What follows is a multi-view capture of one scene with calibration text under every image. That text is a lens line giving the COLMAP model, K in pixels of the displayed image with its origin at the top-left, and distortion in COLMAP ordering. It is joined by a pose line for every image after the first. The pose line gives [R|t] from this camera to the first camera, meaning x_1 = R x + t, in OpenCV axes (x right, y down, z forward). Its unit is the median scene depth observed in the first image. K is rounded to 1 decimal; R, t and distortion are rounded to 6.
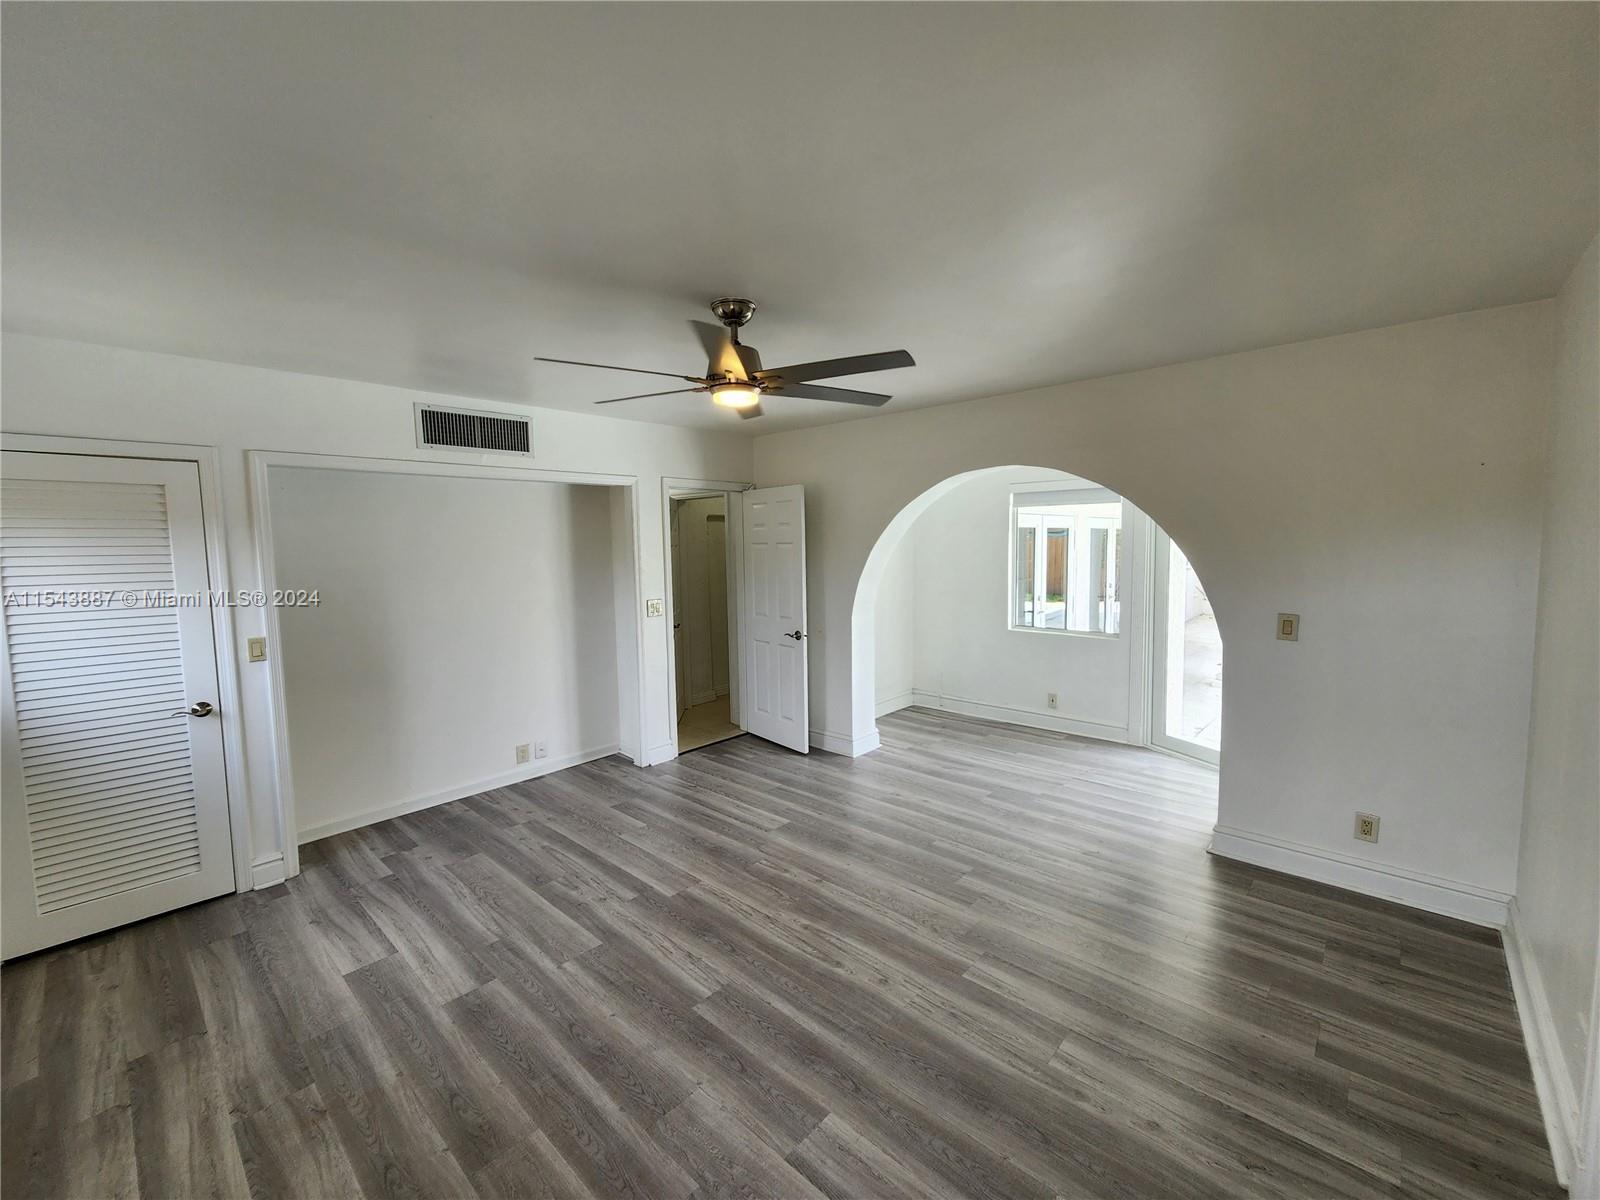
lens RADIAL K [[655.3, 0, 802.6], [0, 655.3, 595.2], [0, 0, 1]] dist [0.006254, -0.002983]
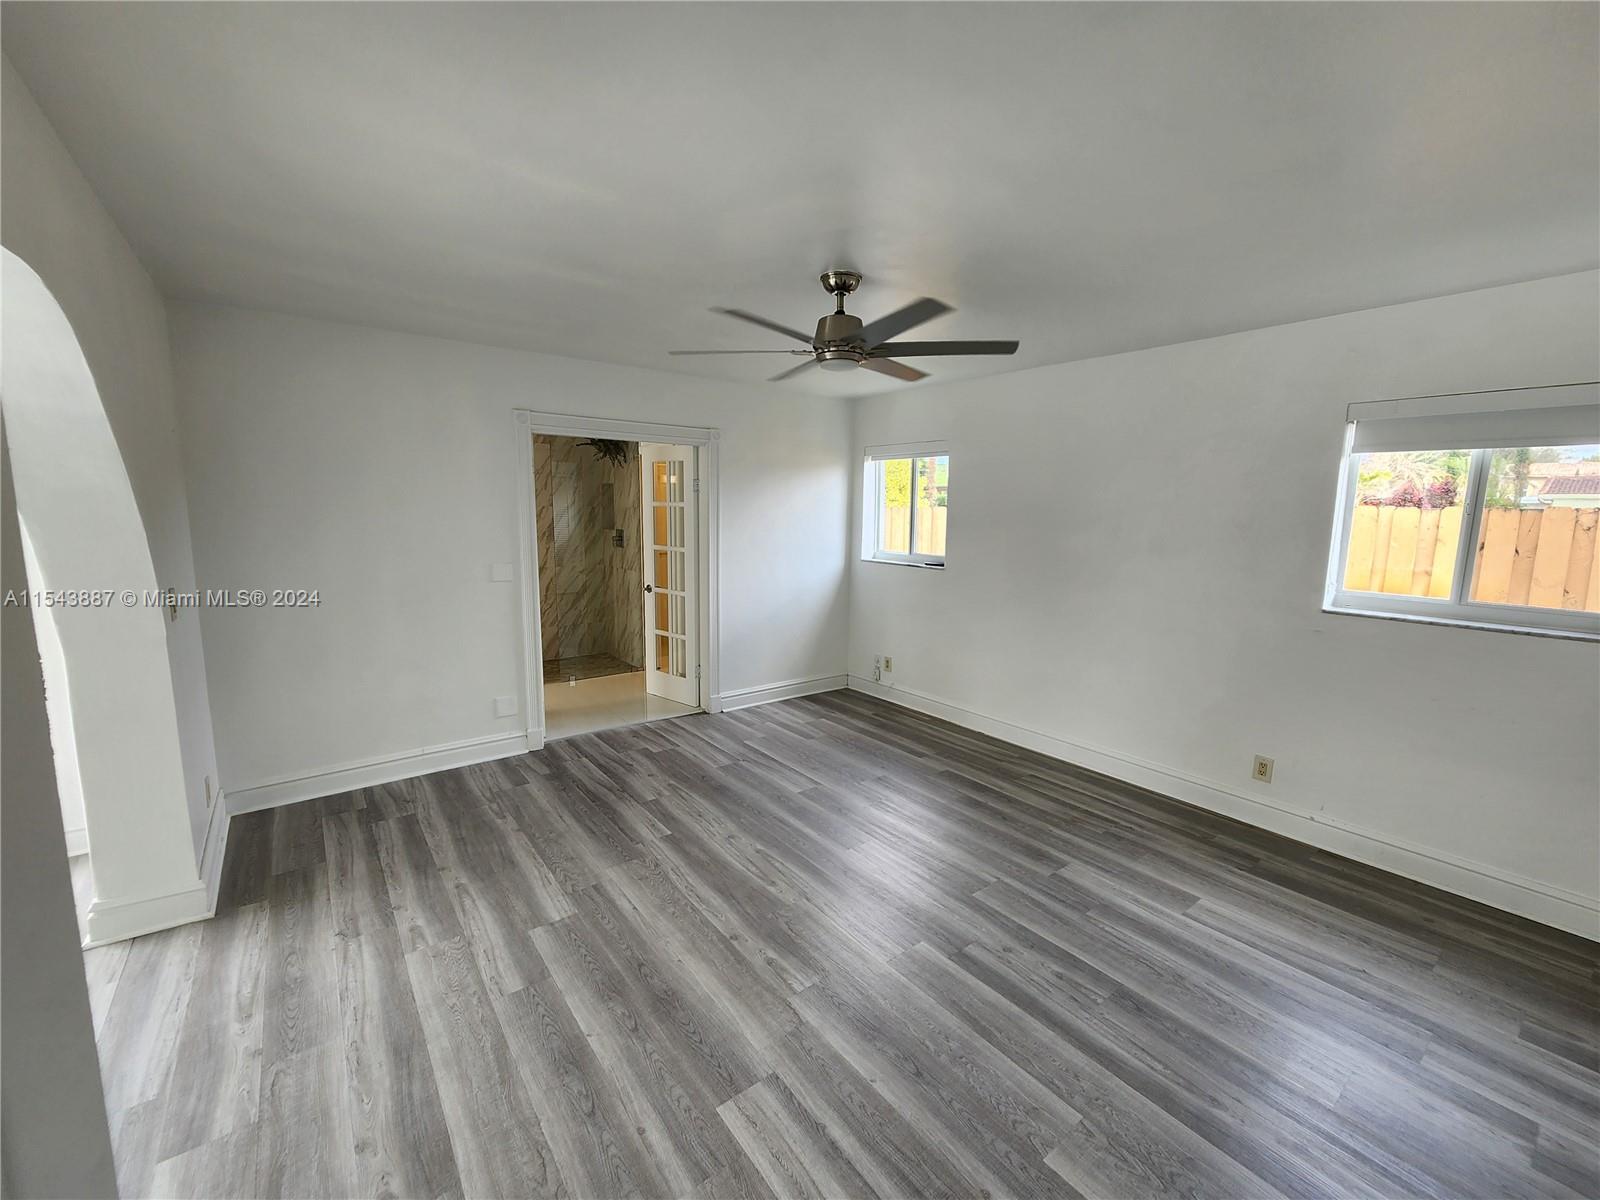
lens RADIAL K [[655.3, 0, 799.3], [0, 655.3, 597.5], [0, 0, 1]] dist [0.006254, -0.002983]
pose [[-0.983996, -0.021602, 0.176877, -0.187225], [0.017497, 0.976114, 0.216551, -0.130835], [-0.177330, 0.216180, -0.960115, 1.712695]]
